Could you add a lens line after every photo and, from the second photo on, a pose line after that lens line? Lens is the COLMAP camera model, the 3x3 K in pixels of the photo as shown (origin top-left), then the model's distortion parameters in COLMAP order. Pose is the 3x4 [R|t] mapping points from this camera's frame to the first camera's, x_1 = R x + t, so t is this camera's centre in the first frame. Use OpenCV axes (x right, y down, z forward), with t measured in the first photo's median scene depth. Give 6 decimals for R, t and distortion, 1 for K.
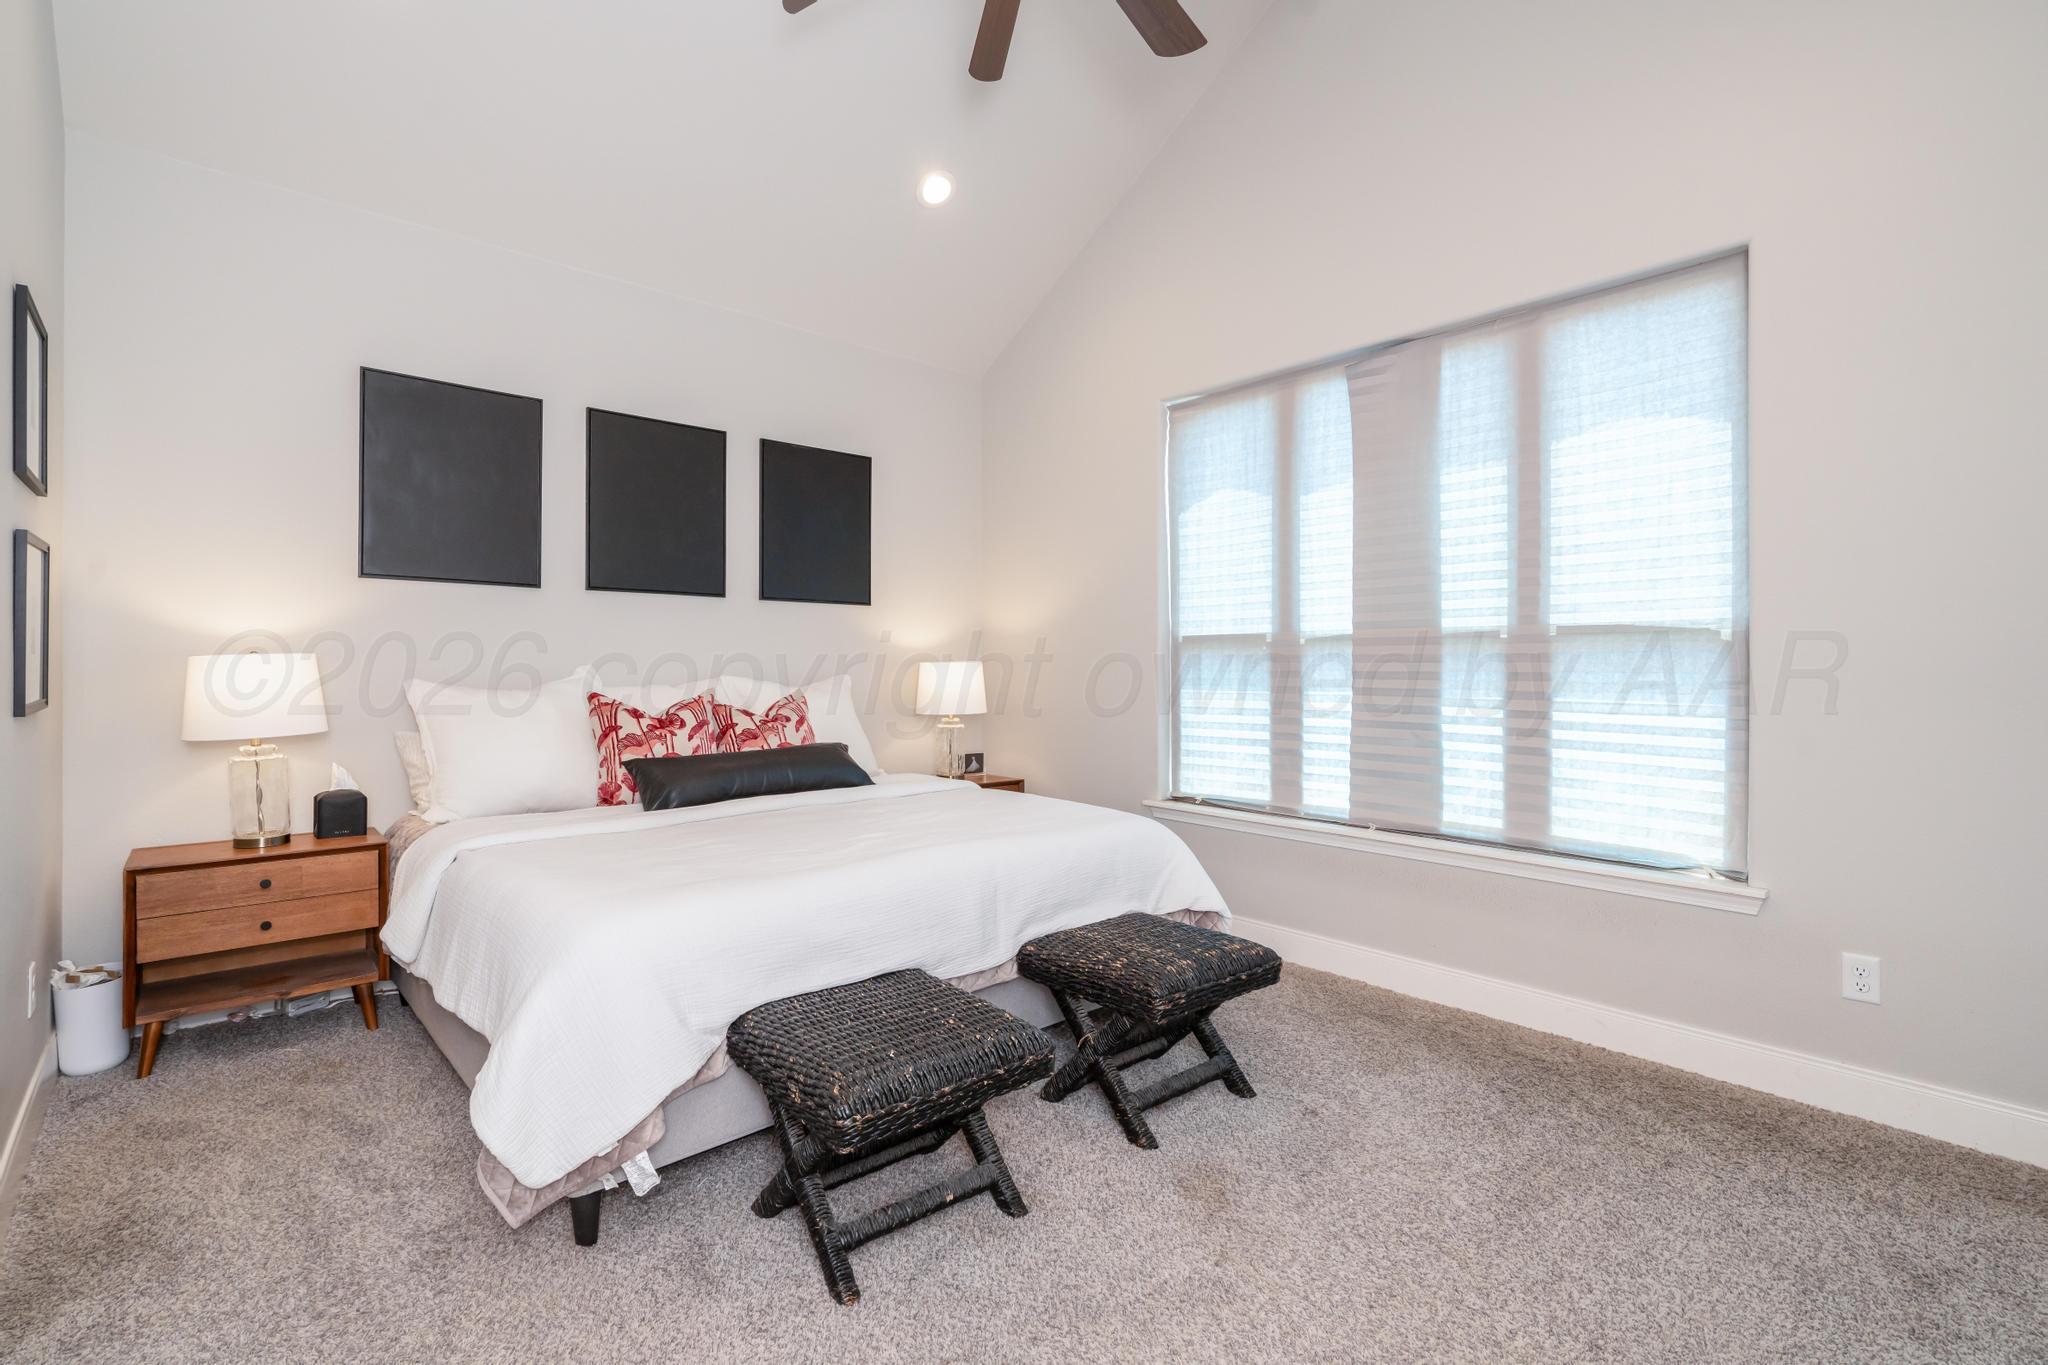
lens RADIAL K [[932.0, 0, 1024.0], [0, 932.0, 682.5], [0, 0, 1]] dist [-0.004364, 0.000302]
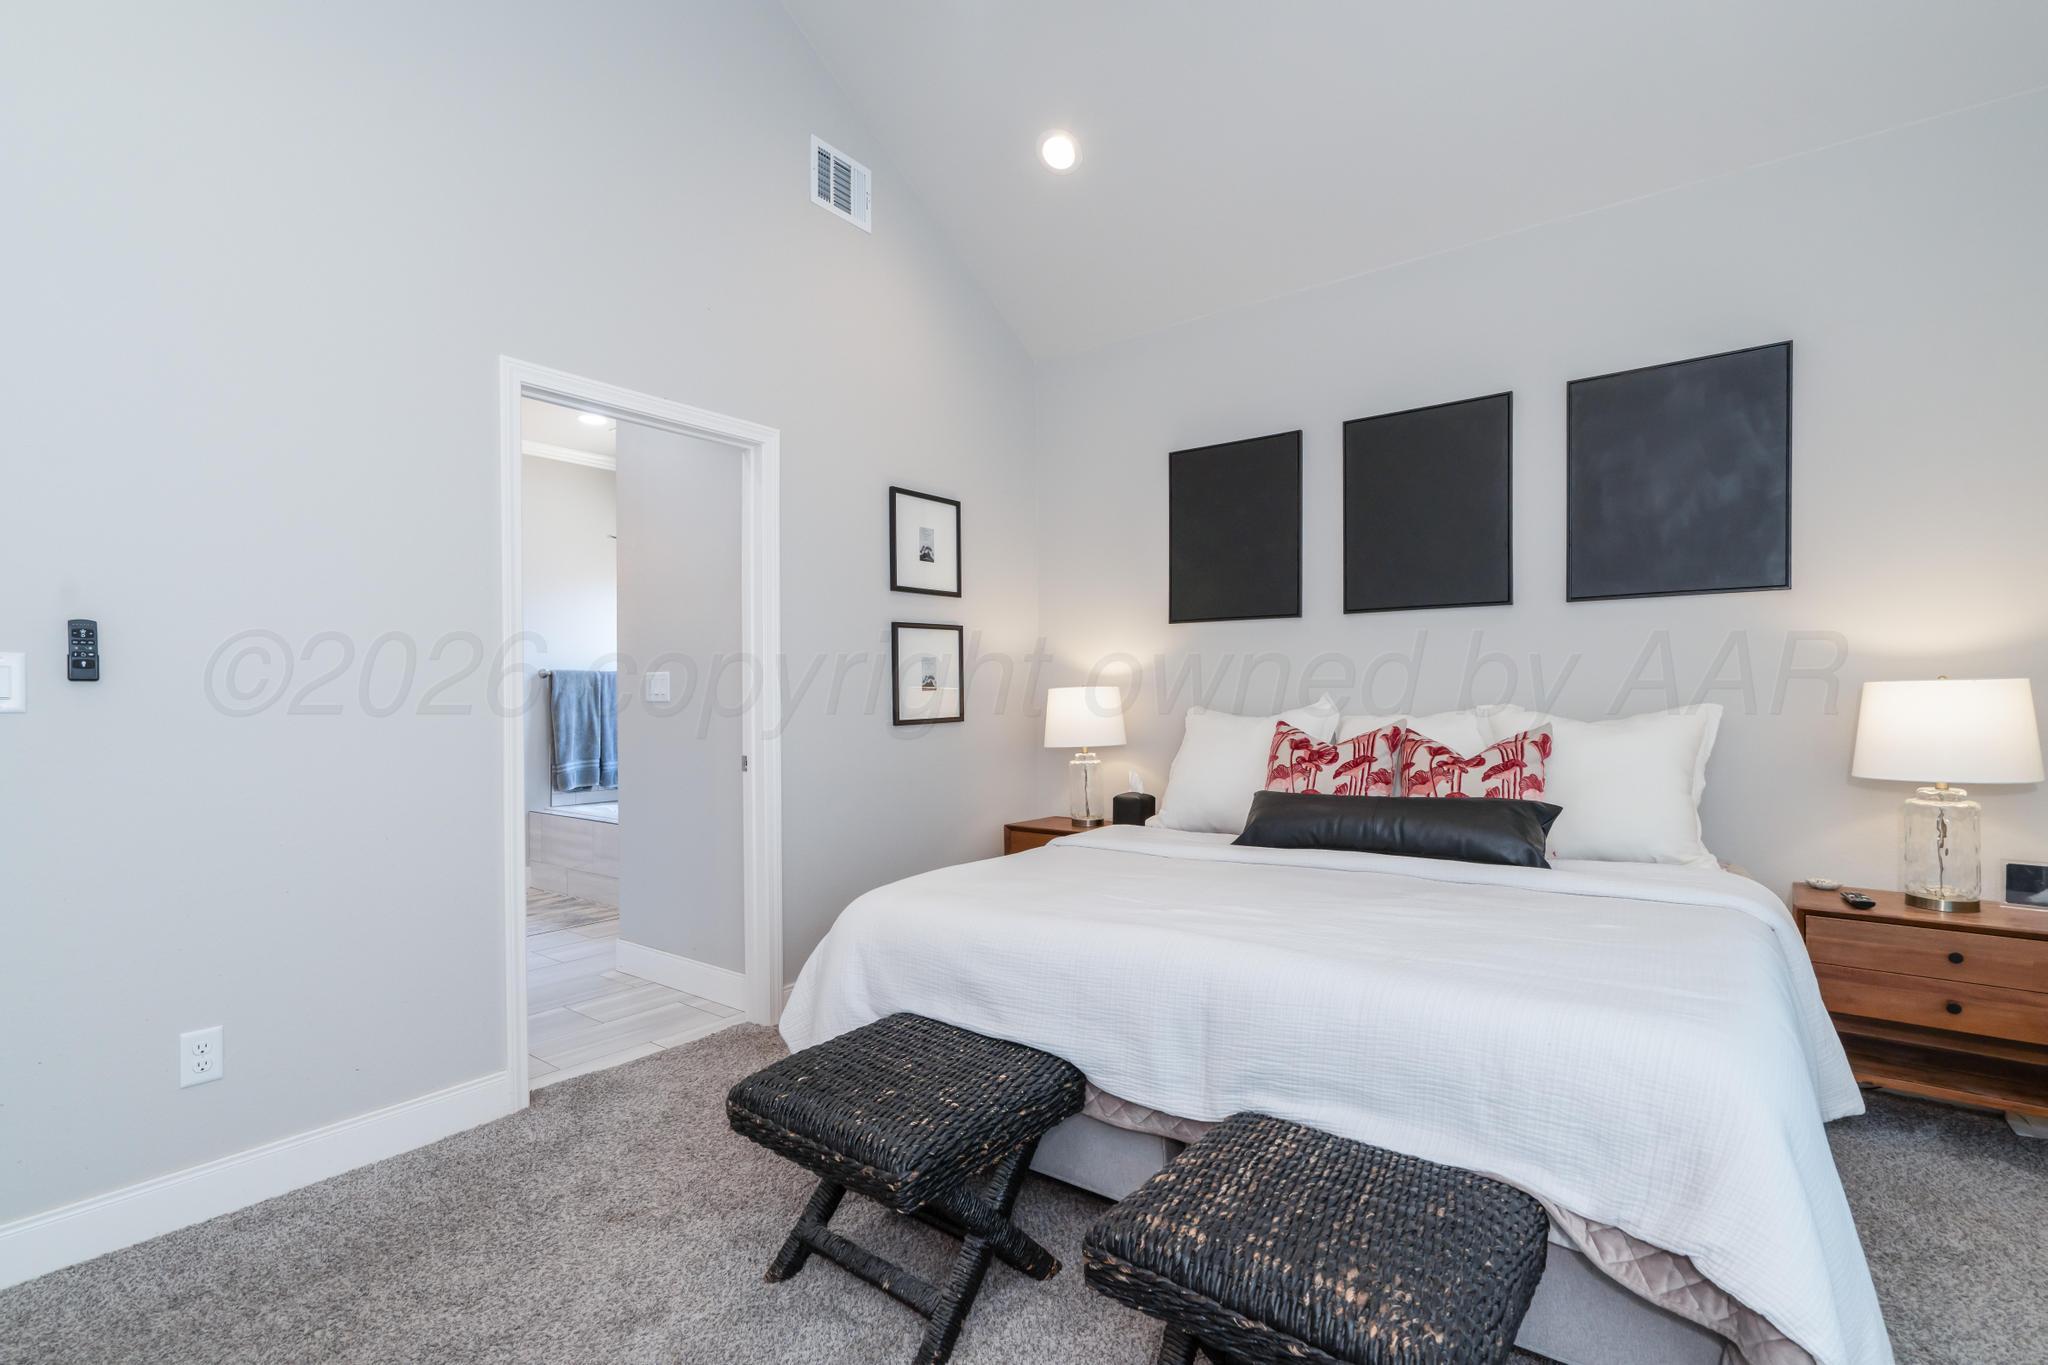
lens RADIAL K [[1013.2, 0, 1019.1], [0, 1013.2, 704.9], [0, 0, 1]] dist [0.030332, 0.000264]
pose [[0.182871, 0.006066, -0.983118, 0.538486], [-0.007599, 0.999960, 0.004756, -0.009416], [0.983108, 0.006601, 0.182909, 0.525358]]
